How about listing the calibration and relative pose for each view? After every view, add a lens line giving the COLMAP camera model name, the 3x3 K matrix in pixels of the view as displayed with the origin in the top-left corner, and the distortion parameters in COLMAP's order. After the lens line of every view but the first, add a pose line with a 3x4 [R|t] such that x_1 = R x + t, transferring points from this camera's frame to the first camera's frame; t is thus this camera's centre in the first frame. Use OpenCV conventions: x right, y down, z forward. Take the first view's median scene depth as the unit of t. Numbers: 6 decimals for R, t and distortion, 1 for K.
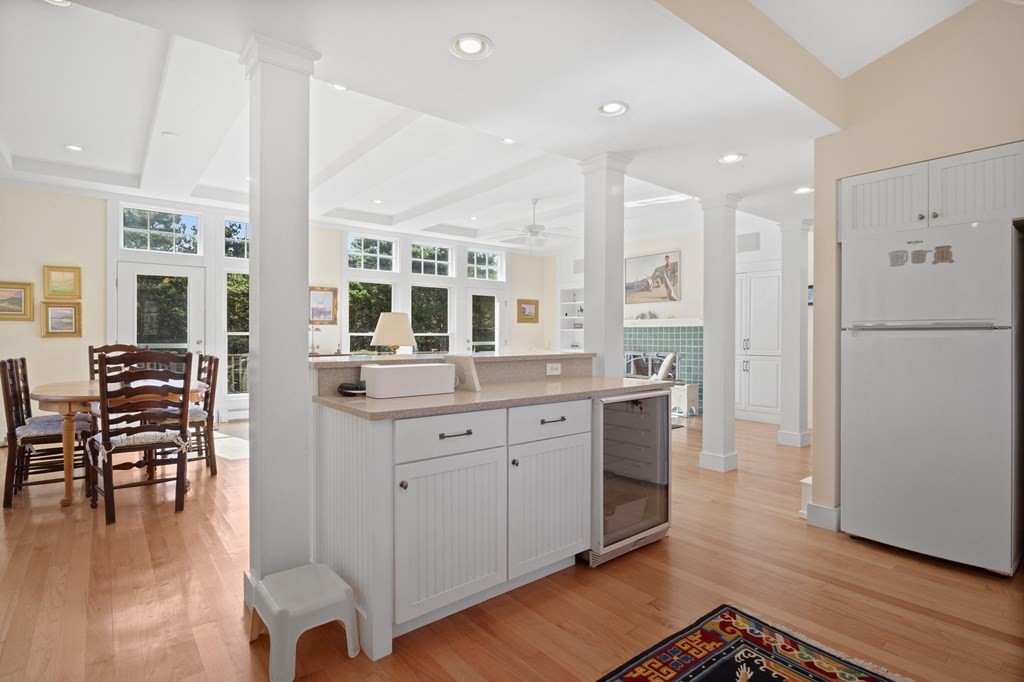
lens RADIAL K [[510.2, 0, 511.6], [0, 510.2, 339.0], [0, 0, 1]] dist [-0.005360, 0.000206]
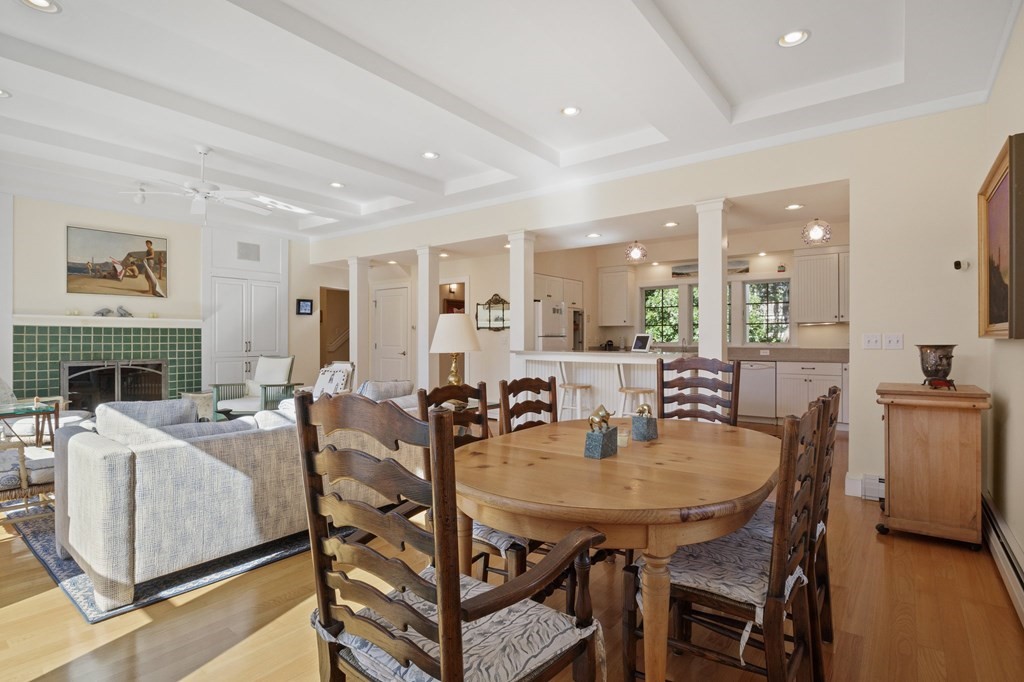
lens RADIAL K [[510.2, 0, 510.7], [0, 510.2, 339.5], [0, 0, 1]] dist [-0.005360, 0.000206]
pose [[-0.237327, -0.003787, 0.971422, -0.619930], [0.007934, 0.999951, 0.005837, -0.005508], [-0.971397, 0.009093, -0.237286, 0.630080]]
